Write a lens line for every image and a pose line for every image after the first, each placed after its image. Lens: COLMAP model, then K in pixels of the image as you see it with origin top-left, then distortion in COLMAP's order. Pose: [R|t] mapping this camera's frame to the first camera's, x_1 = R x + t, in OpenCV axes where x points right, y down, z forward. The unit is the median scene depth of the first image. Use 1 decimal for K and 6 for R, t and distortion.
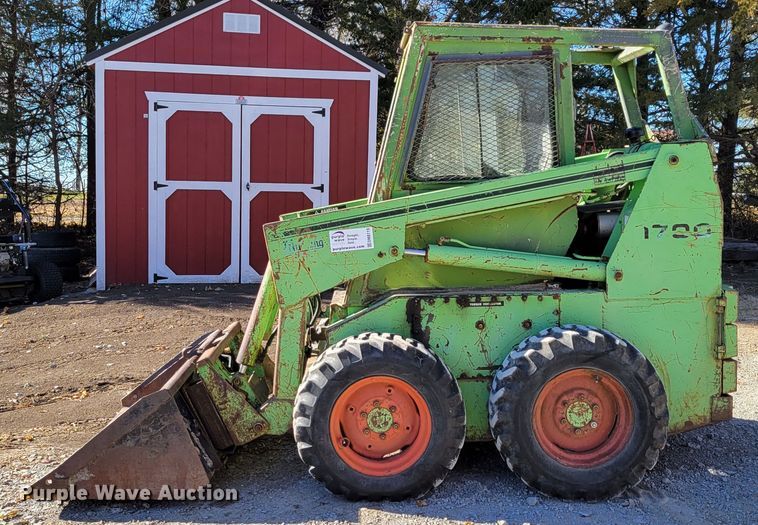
lens RADIAL K [[978.4, 0, 350.6], [0, 978.4, 264.4], [0, 0, 1]] dist [0.042364, 0.004052]
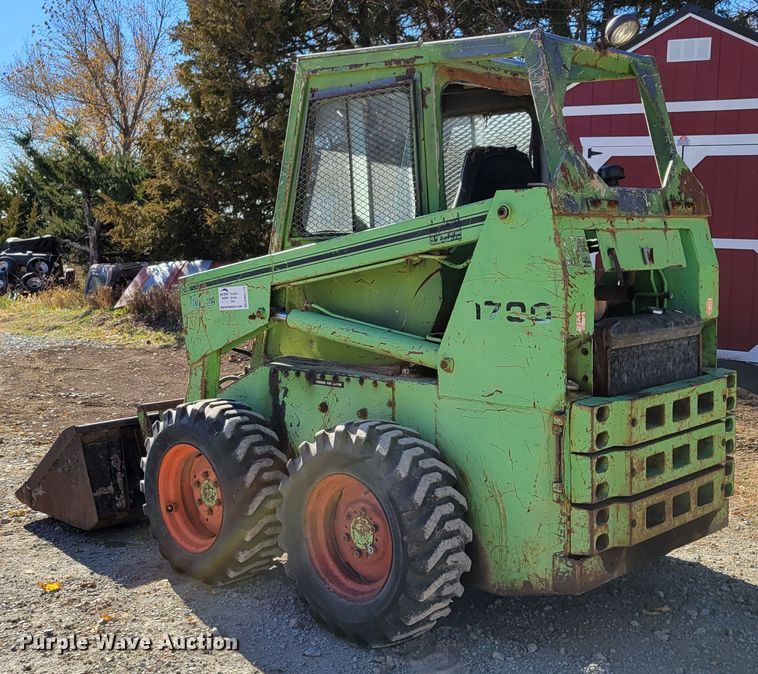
lens RADIAL K [[1015.7, 0, 352.9], [0, 1015.7, 319.1], [0, 0, 1]] dist [0.038563, 0.114486]
pose [[0.715591, 0.070450, -0.694958, 0.756358], [-0.070216, 0.997117, 0.028781, -0.041352], [0.694982, 0.028202, 0.718474, 0.384381]]
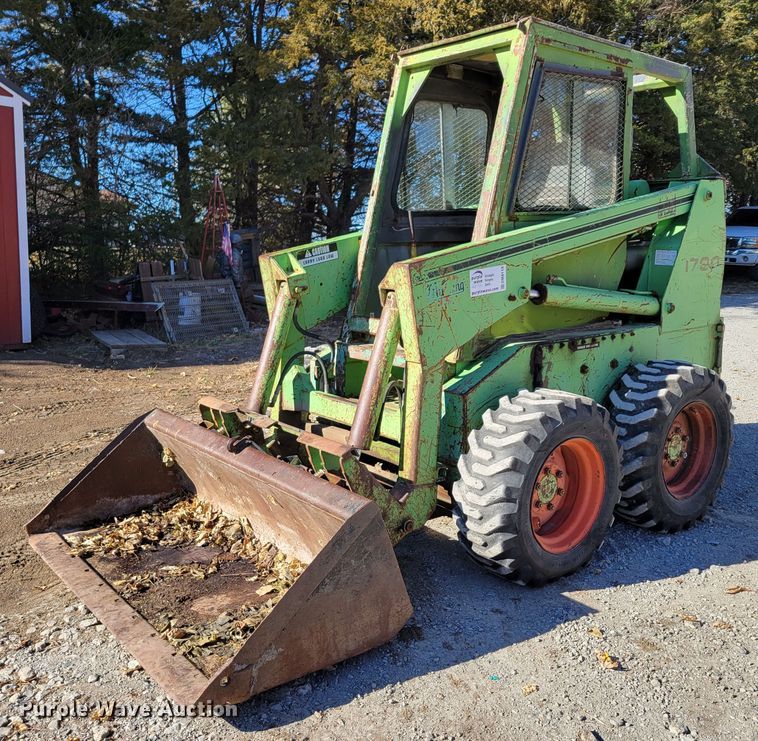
lens RADIAL K [[811.2, 0, 344.4], [0, 811.2, 379.3], [0, 0, 1]] dist [0.056345, -0.001262]
pose [[0.782194, -0.099278, 0.615074, -0.524135], [0.046160, 0.993744, 0.101697, -0.017986], [-0.621323, -0.051155, 0.781883, 0.534830]]
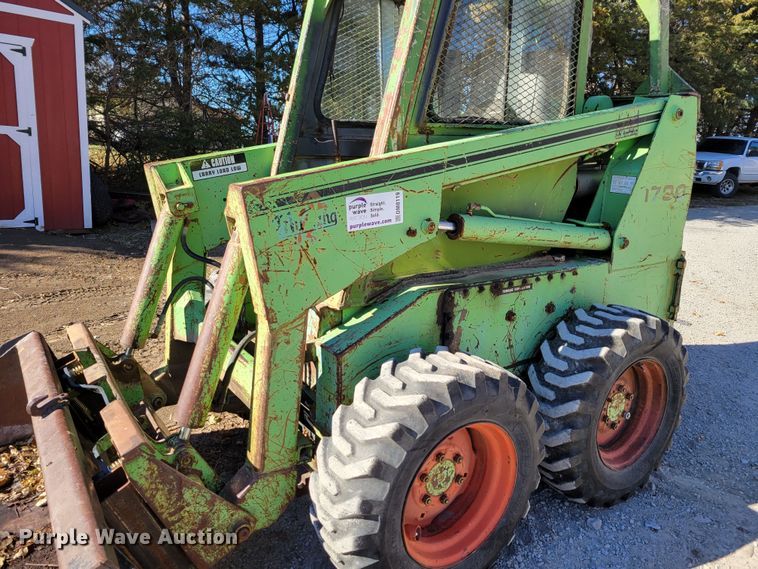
lens RADIAL K [[569.0, 0, 379.0], [0, 569.0, 284.5], [0, 0, 1]] dist [0.072075, -0.042771]
pose [[0.817313, -0.096450, 0.568065, -0.212119], [0.006654, 0.987404, 0.158076, -0.036376], [-0.576156, -0.125418, 0.807660, 0.693713]]
